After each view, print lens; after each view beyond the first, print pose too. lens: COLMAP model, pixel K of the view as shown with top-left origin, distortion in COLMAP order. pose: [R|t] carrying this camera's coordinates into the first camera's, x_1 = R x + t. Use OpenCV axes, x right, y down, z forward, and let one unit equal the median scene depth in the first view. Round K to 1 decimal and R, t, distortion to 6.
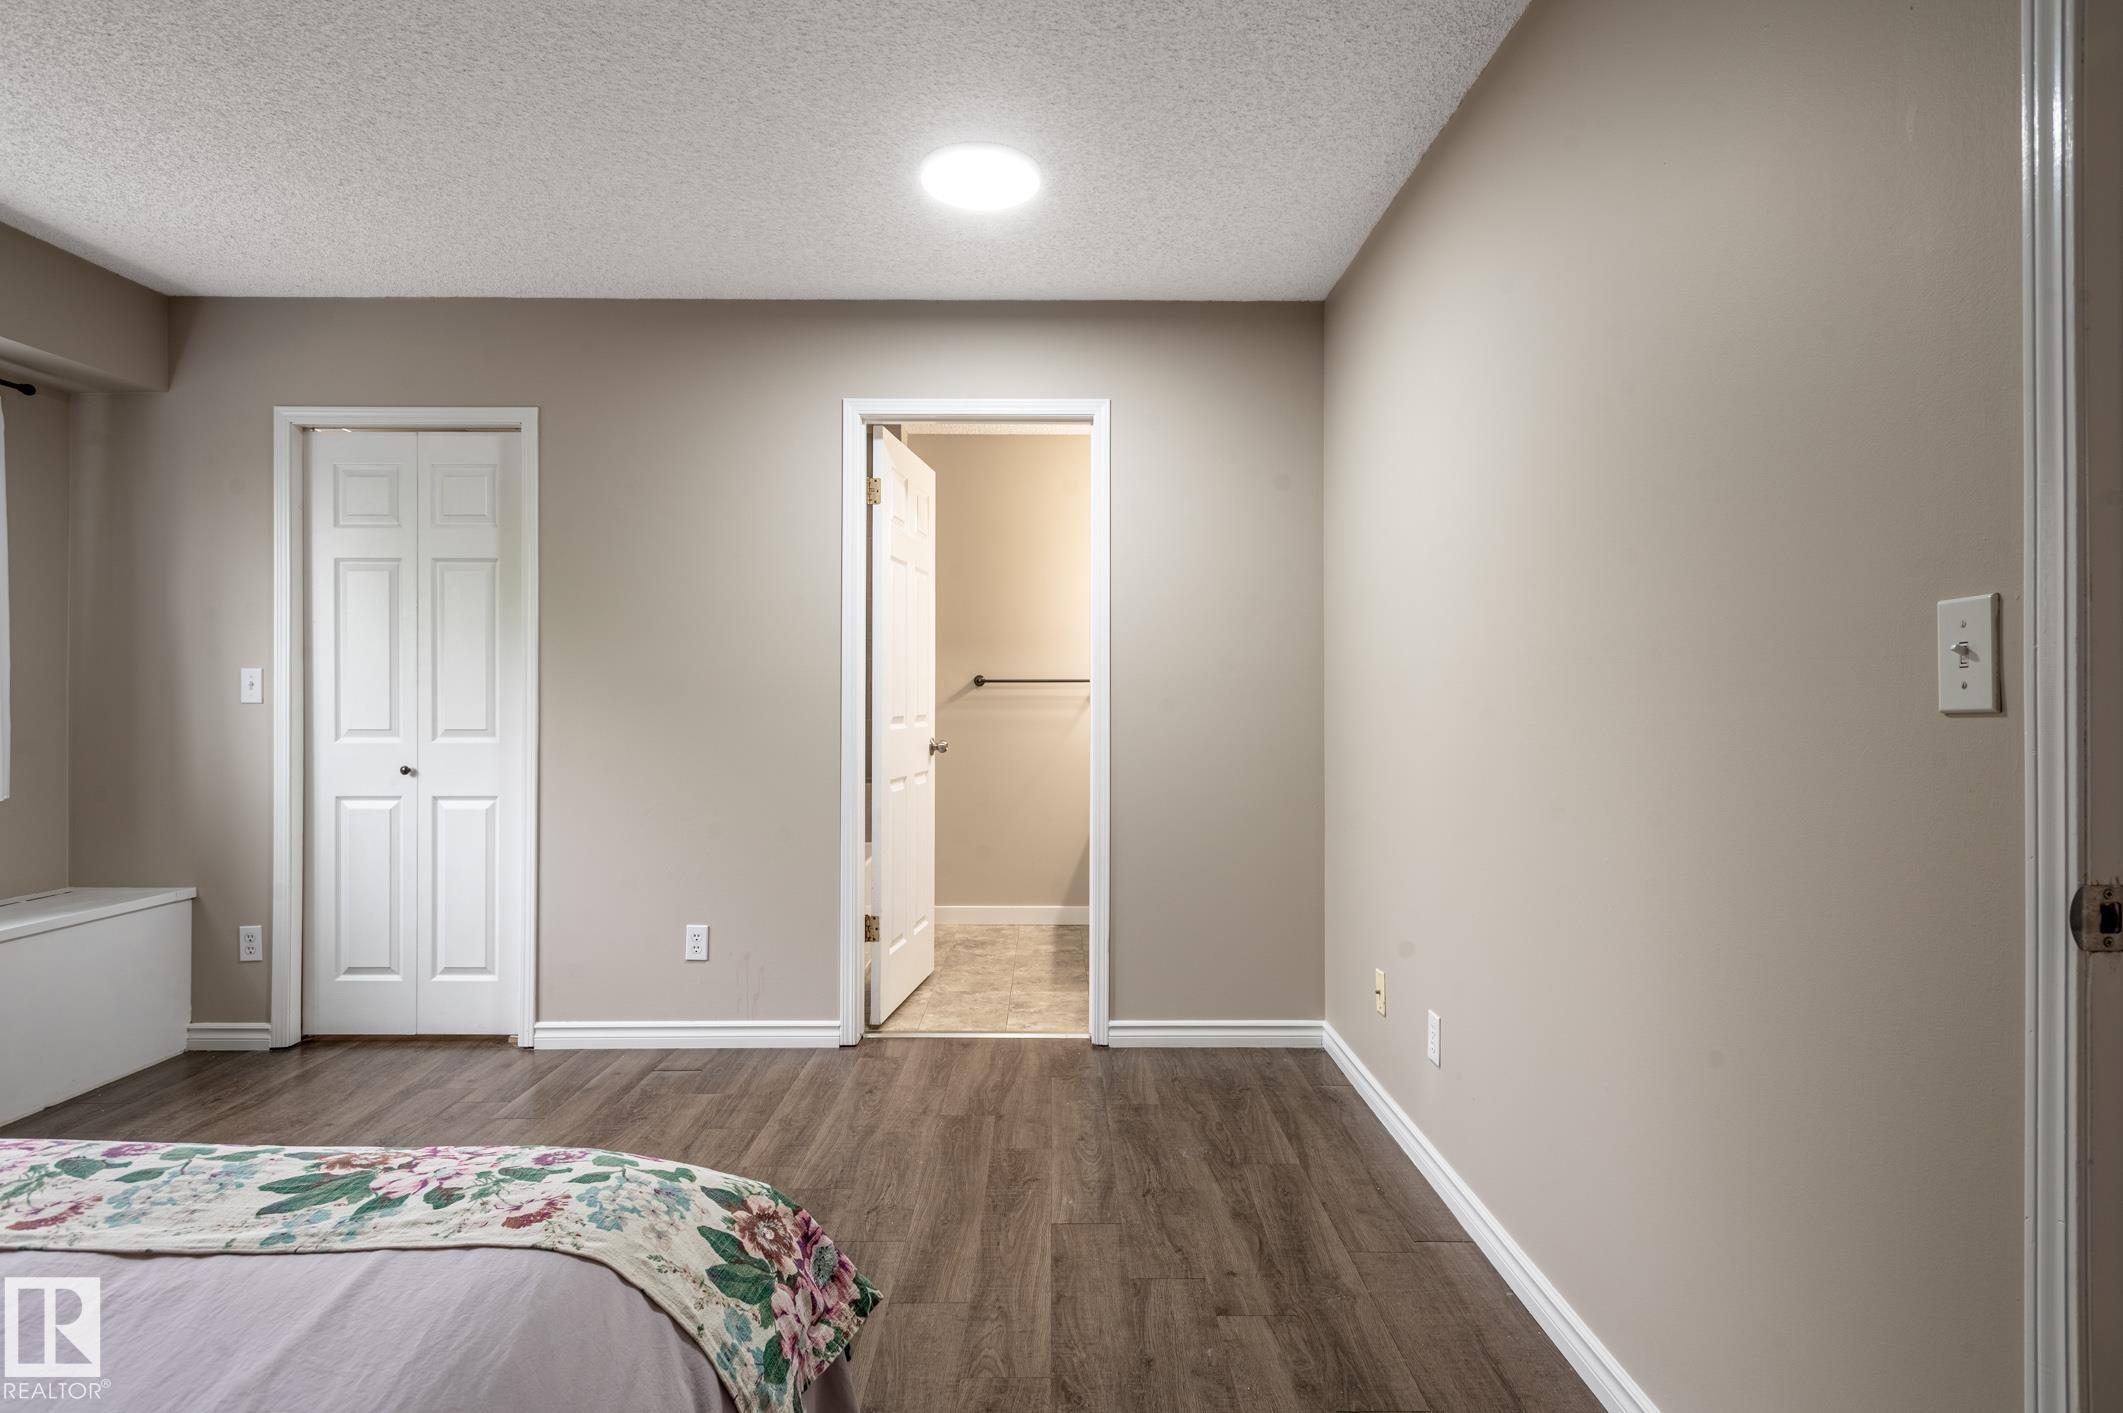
lens RADIAL K [[1082.6, 0, 1064.5], [0, 1082.6, 696.6], [0, 0, 1]] dist [0.010528, -0.006402]
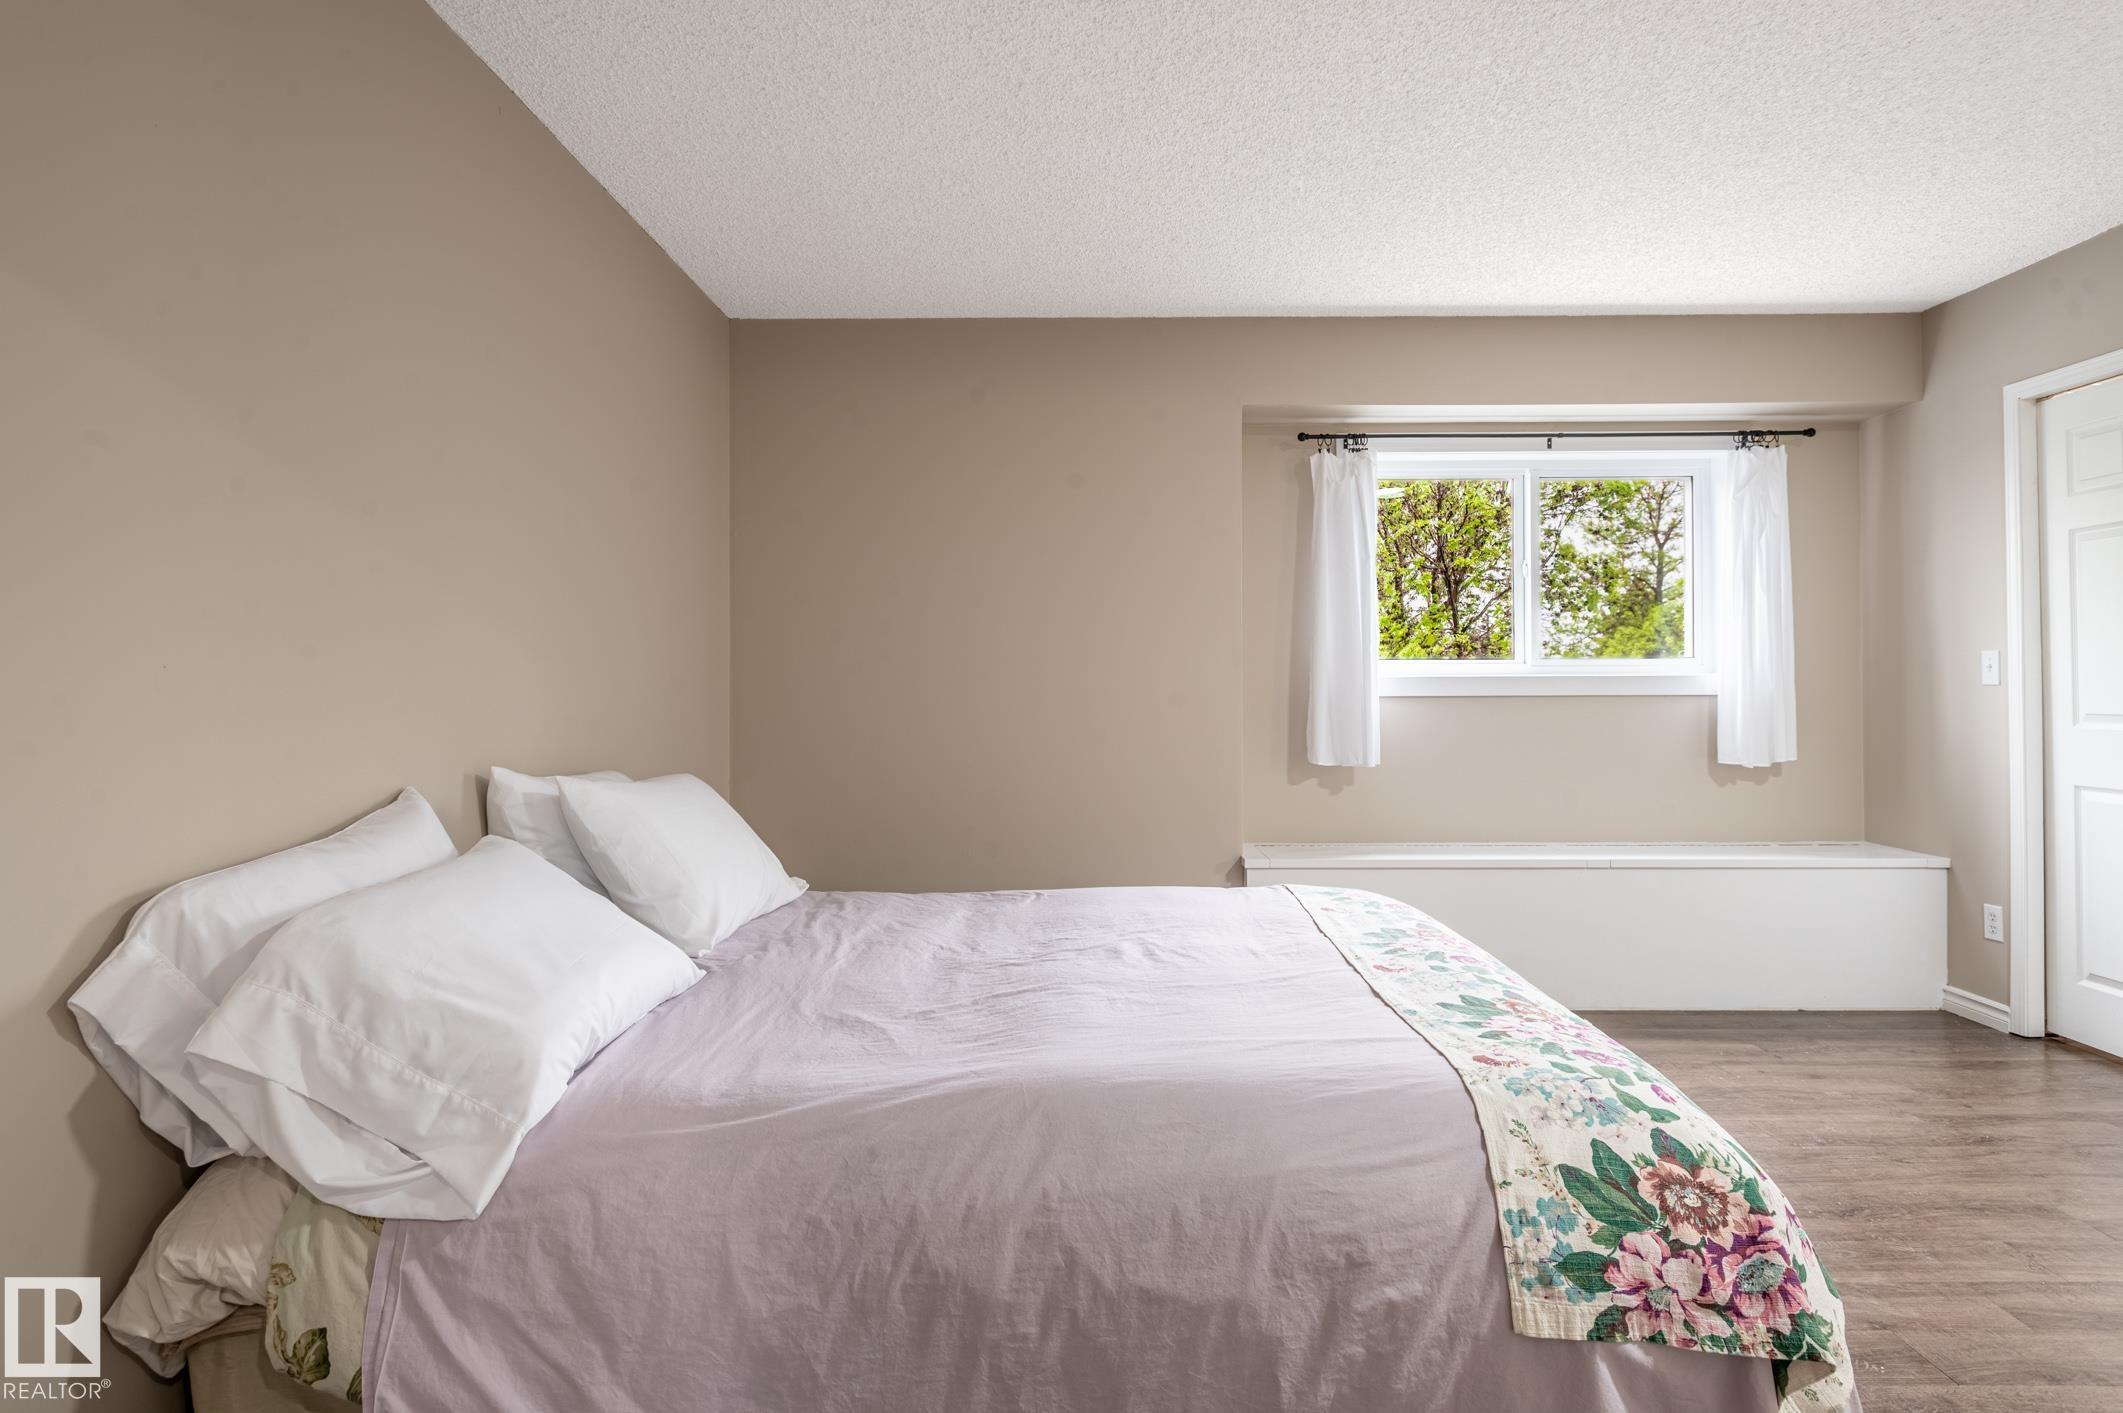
lens RADIAL K [[1082.6, 0, 1067.1], [0, 1082.6, 689.9], [0, 0, 1]] dist [0.010528, -0.006402]
pose [[-0.014241, 0.004208, -0.999890, 0.291016], [0.005286, 0.999977, 0.004133, 0.001870], [0.999885, -0.005227, -0.014263, 0.163284]]
